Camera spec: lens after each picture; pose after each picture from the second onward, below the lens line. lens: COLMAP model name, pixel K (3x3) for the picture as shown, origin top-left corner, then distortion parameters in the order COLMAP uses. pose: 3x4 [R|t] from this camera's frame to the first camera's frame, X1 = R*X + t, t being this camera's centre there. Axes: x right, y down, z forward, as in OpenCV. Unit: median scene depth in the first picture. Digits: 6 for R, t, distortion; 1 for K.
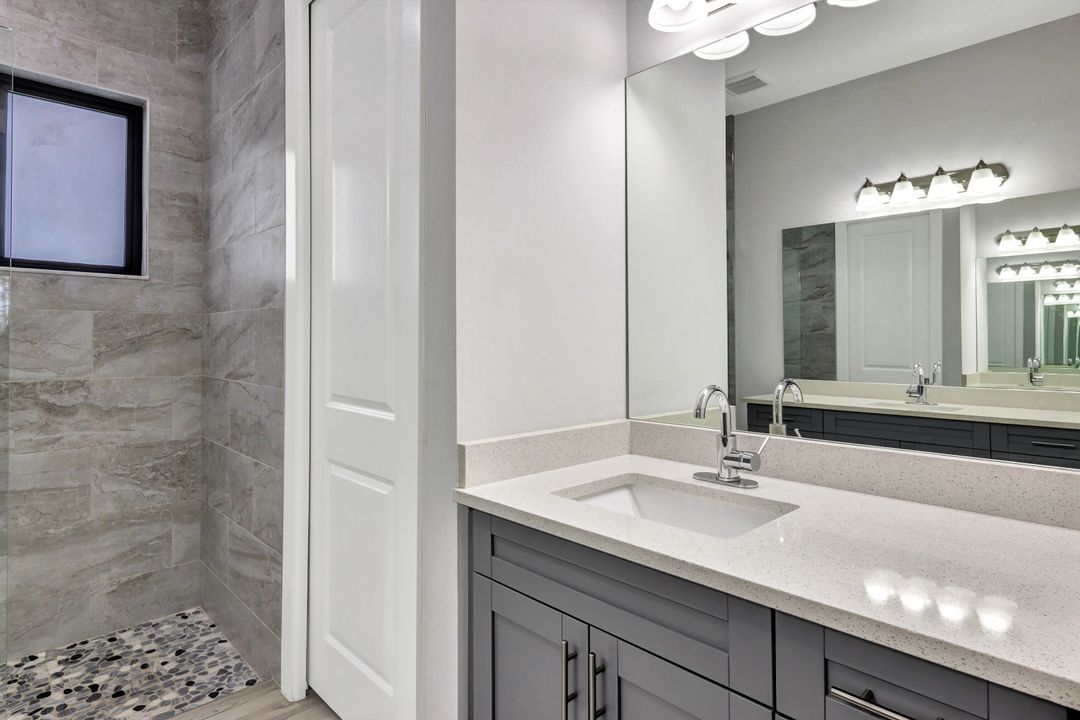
lens RADIAL K [[579.5, 0, 500.8], [0, 579.5, 324.5], [0, 0, 1]] dist [-0.005161, 0.002946]
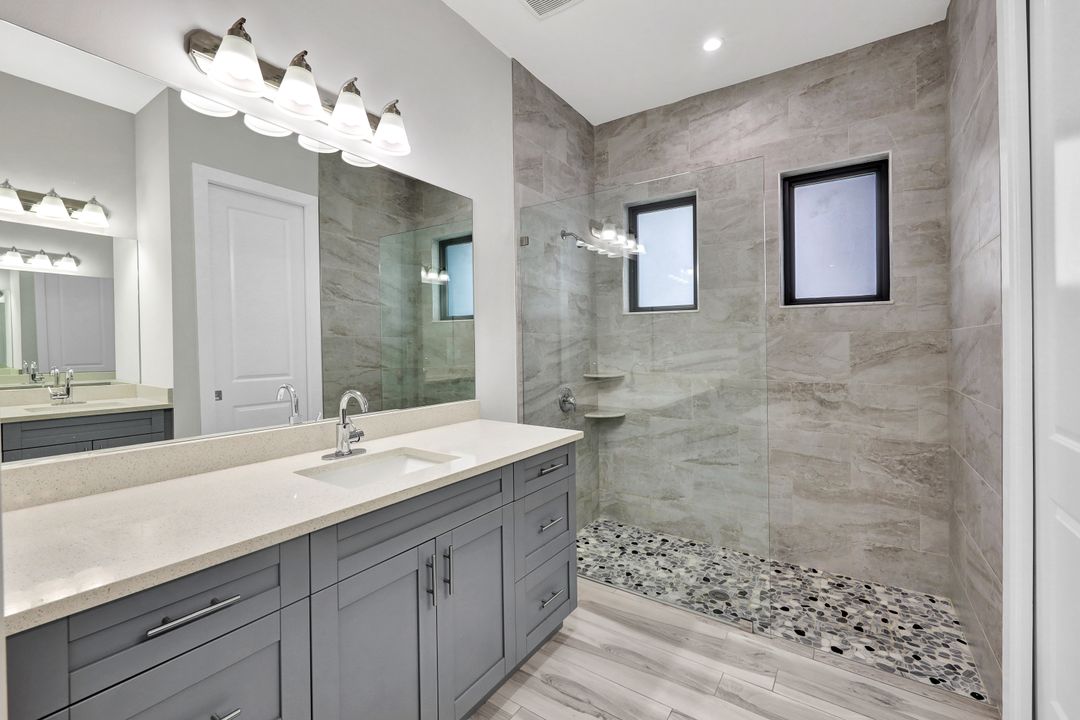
lens RADIAL K [[444.0, 0, 546.3], [0, 444.0, 352.9], [0, 0, 1]] dist [0.001898, 0.000048]
pose [[0.252899, 0.004964, -0.967480, 0.101770], [0.034169, 0.999317, 0.014059, -0.013882], [0.966889, -0.036613, 0.252557, 0.076986]]
